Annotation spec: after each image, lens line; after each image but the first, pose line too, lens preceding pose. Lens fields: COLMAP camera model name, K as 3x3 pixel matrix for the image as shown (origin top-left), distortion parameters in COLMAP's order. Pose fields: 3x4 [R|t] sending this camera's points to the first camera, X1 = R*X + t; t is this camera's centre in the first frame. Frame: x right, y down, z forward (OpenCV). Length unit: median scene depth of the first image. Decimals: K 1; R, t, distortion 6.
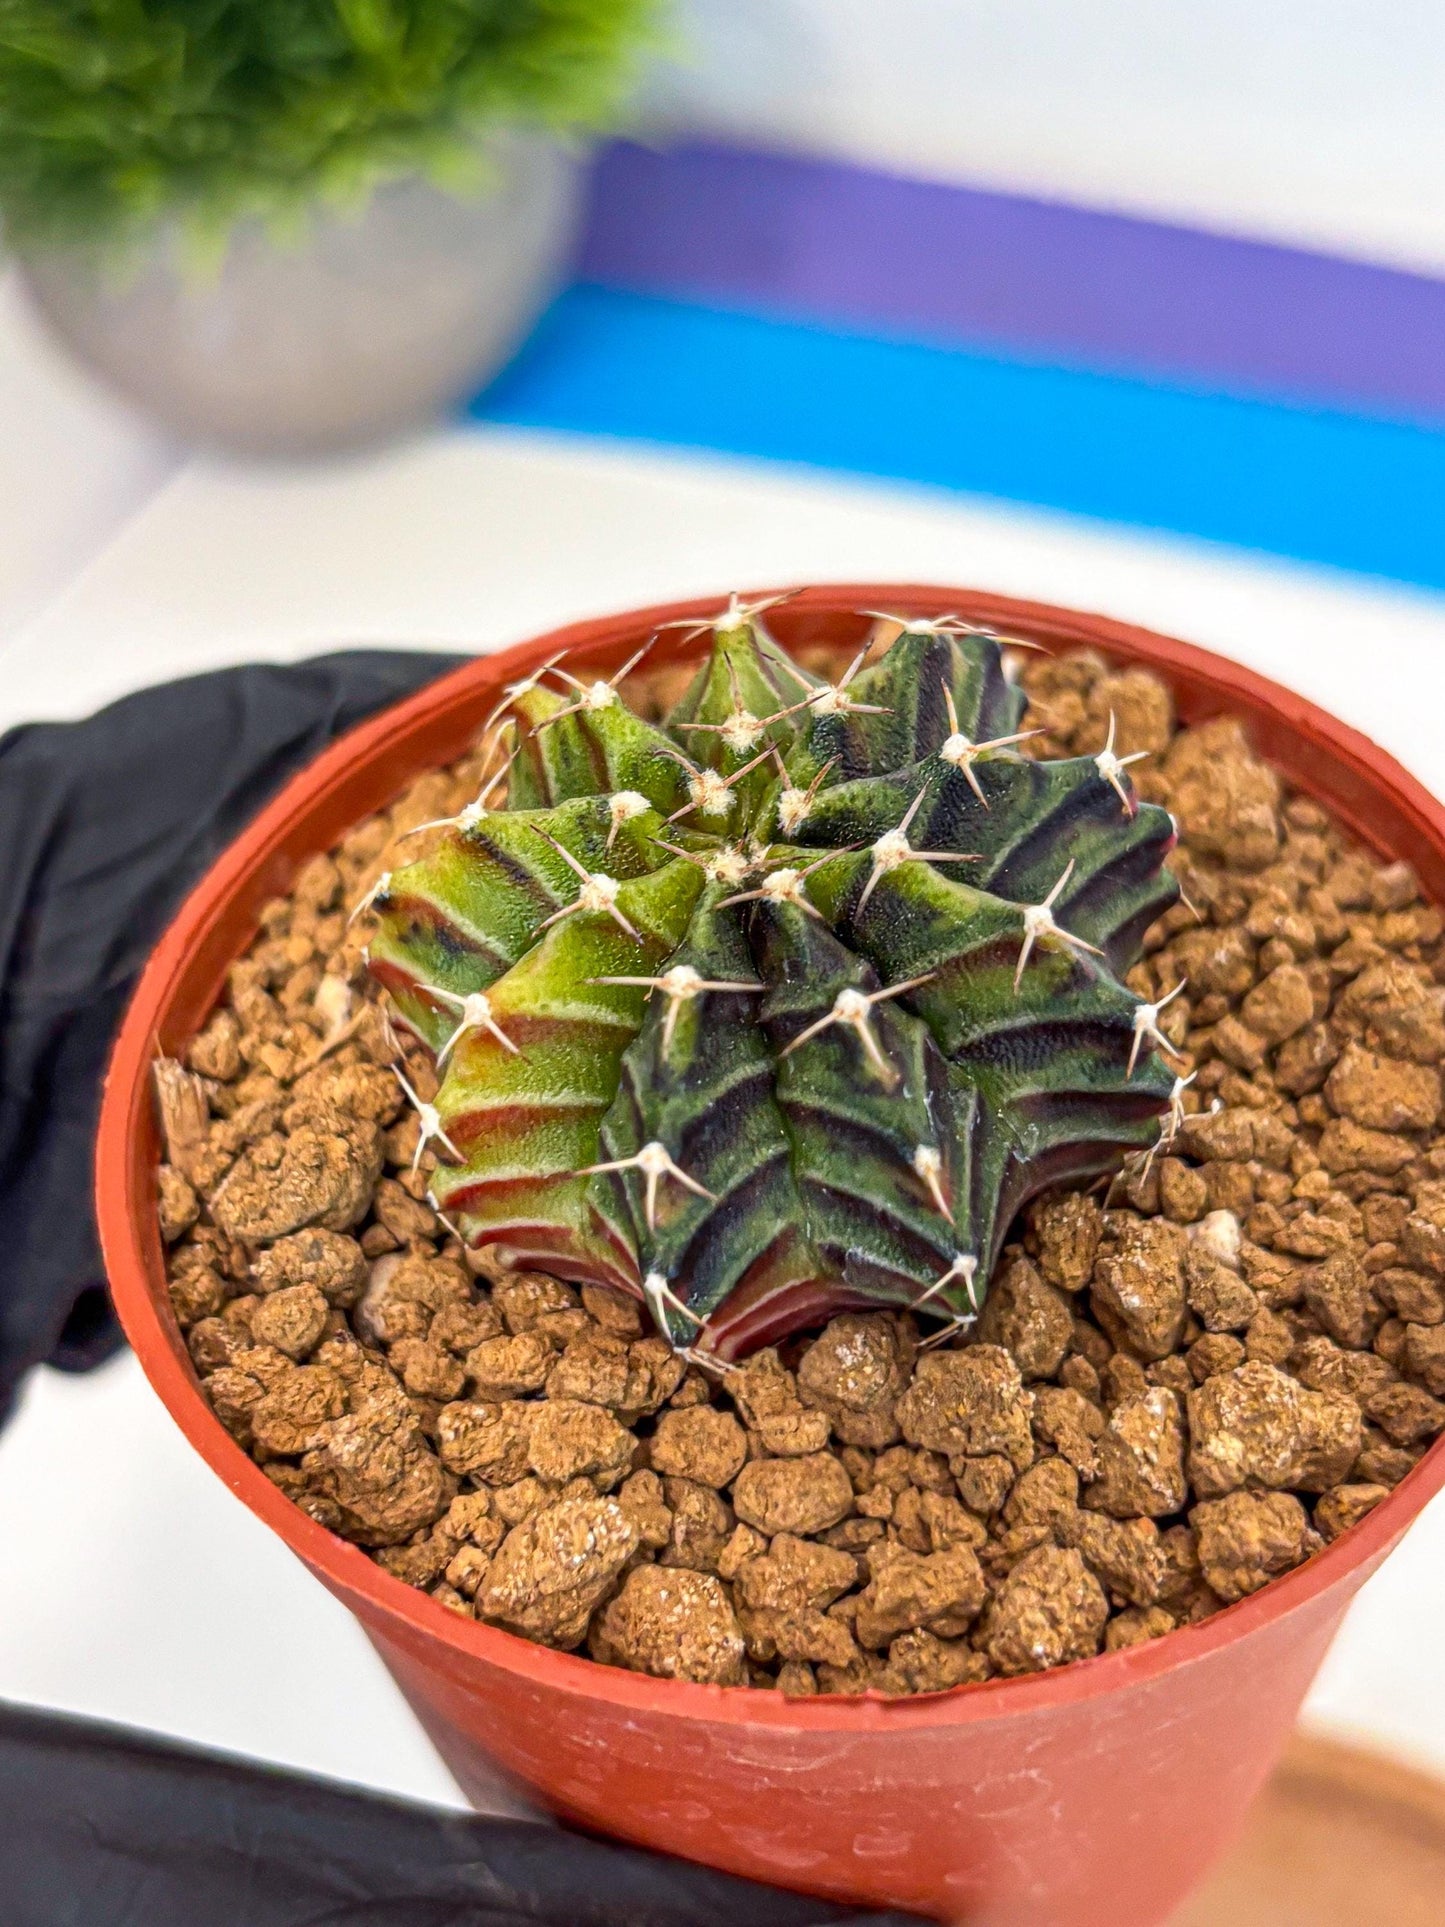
lens RADIAL K [[2798.8, 0, 731.3], [0, 2798.8, 952.6], [0, 0, 1]] dist [0.146591, 0.000000]
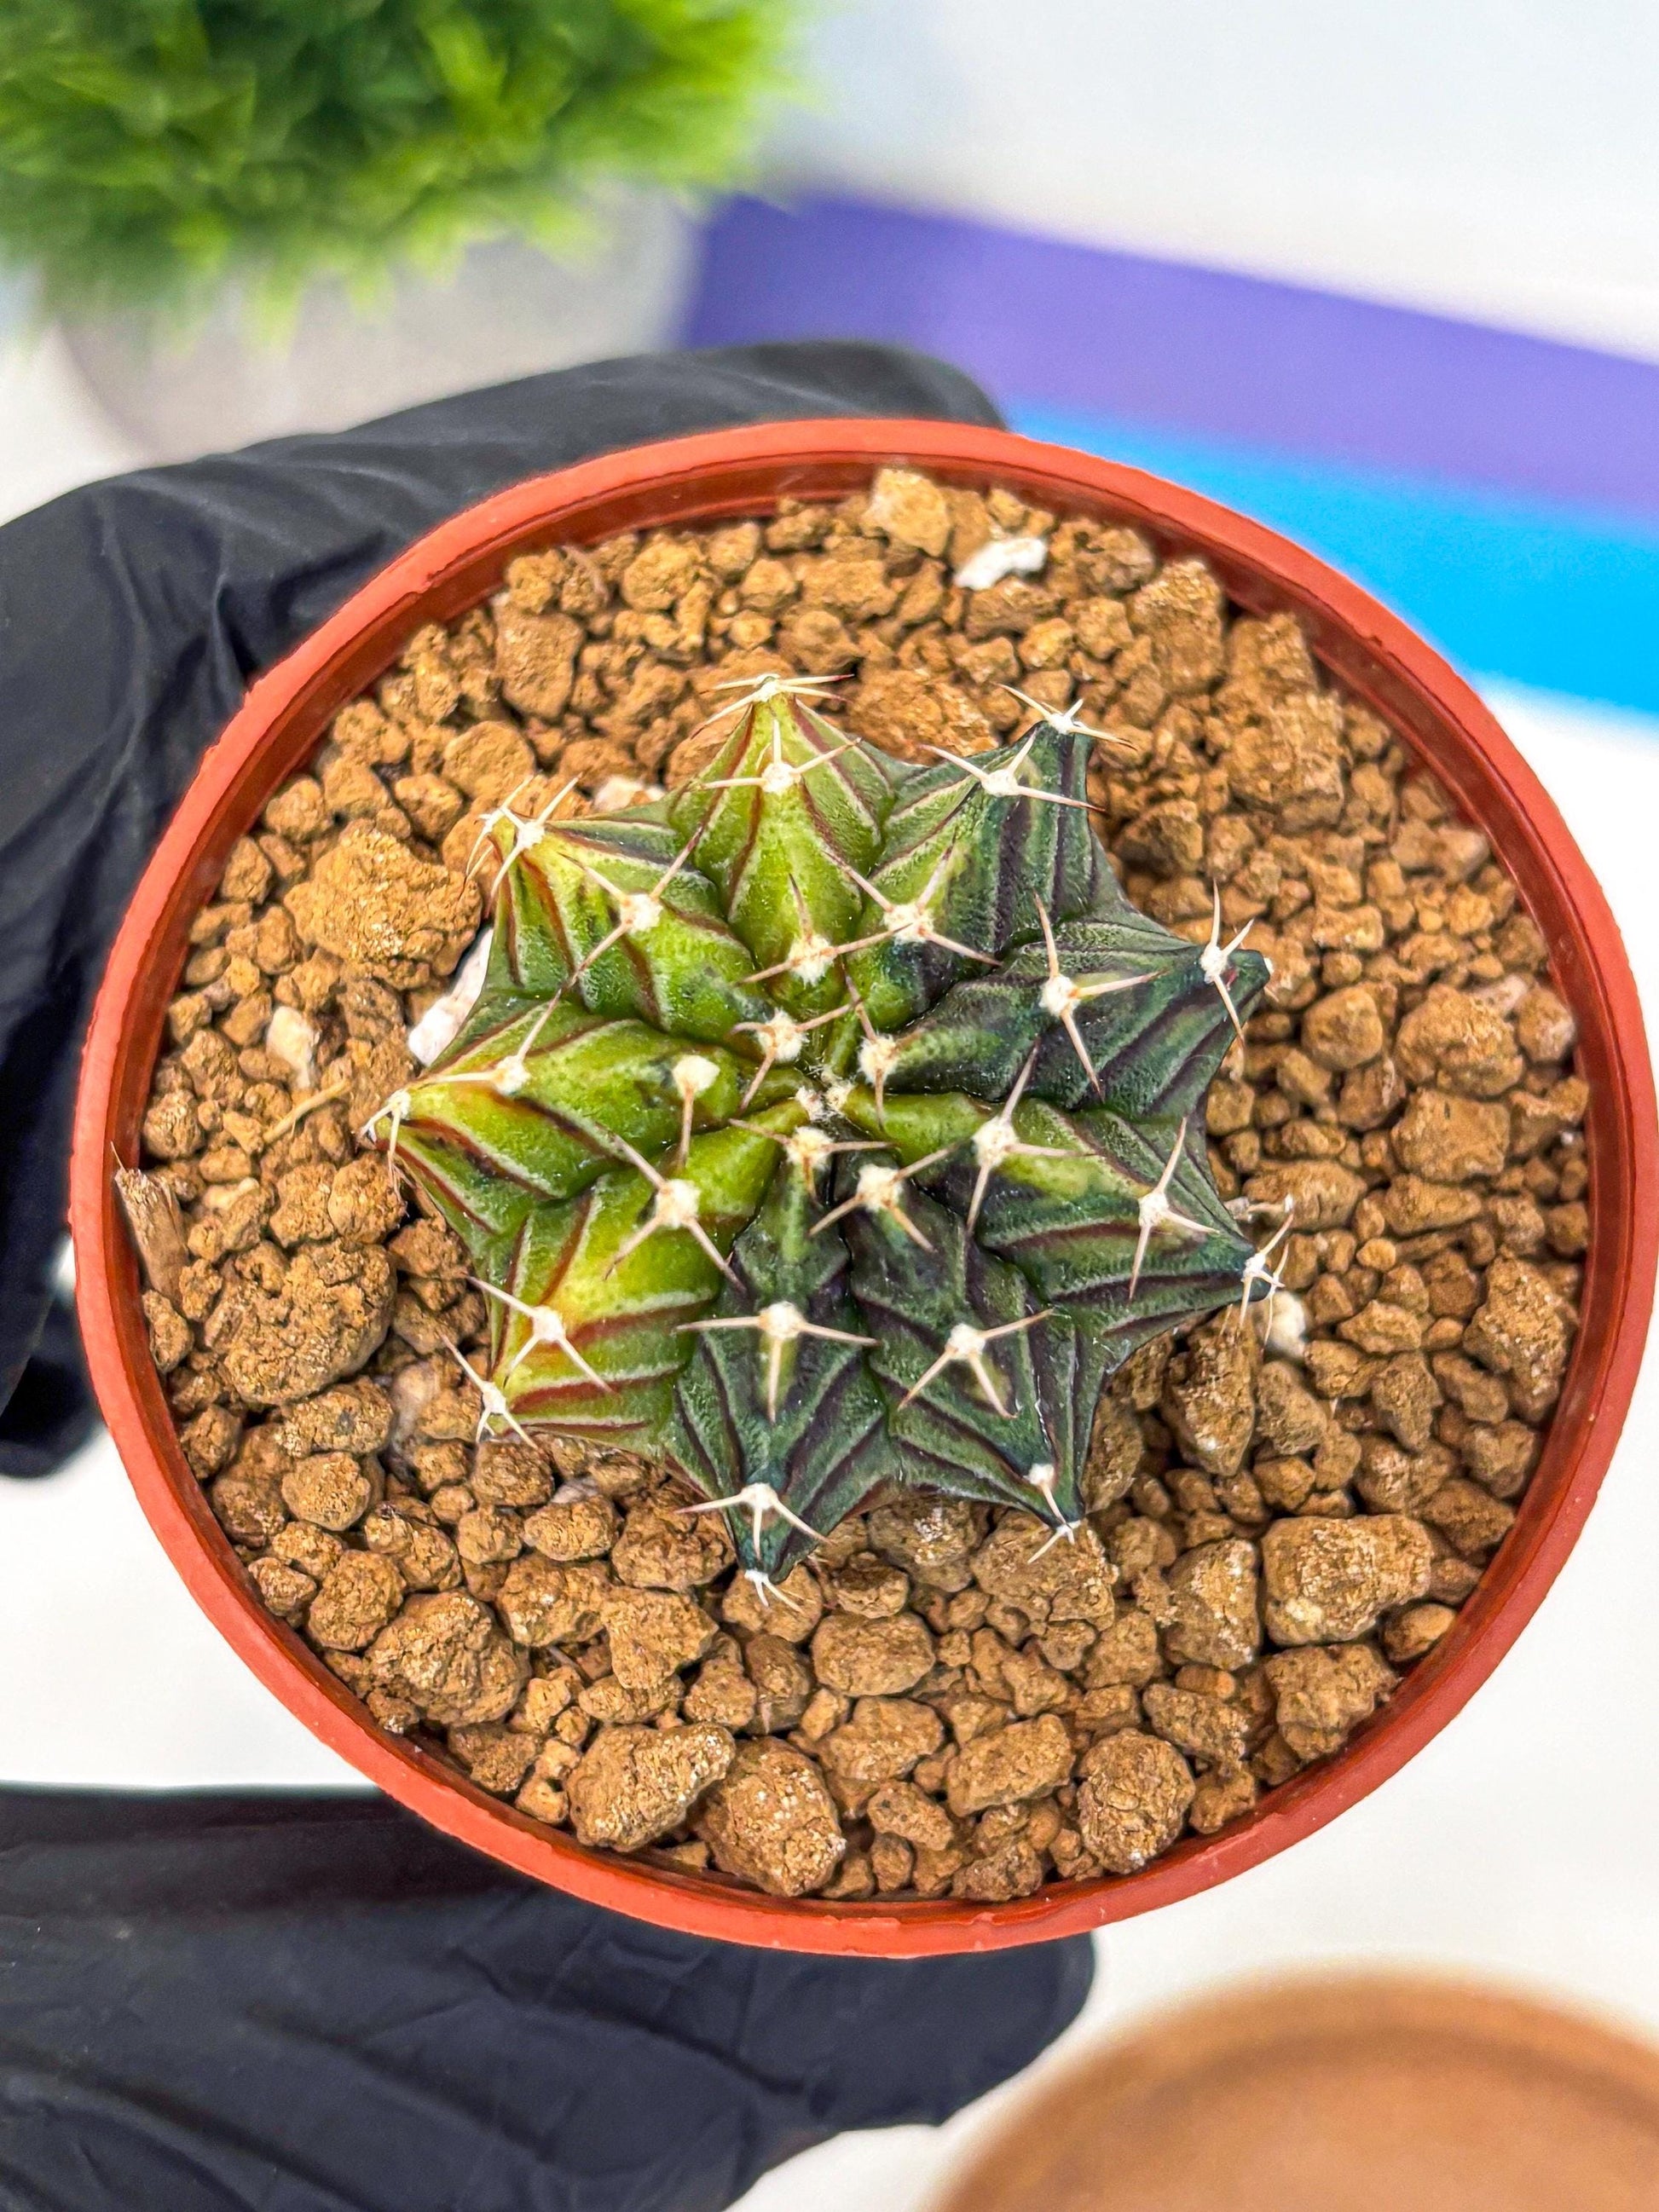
lens RADIAL K [[3228.8, 0, 851.6], [0, 3228.8, 1122.7], [0, 0, 1]] dist [0.170365, 0.000000]
pose [[0.988685, -0.076484, 0.129043, -0.119631], [0.005349, 0.877679, 0.479218, -0.524051], [-0.149911, -0.473106, 0.868158, 0.090812]]
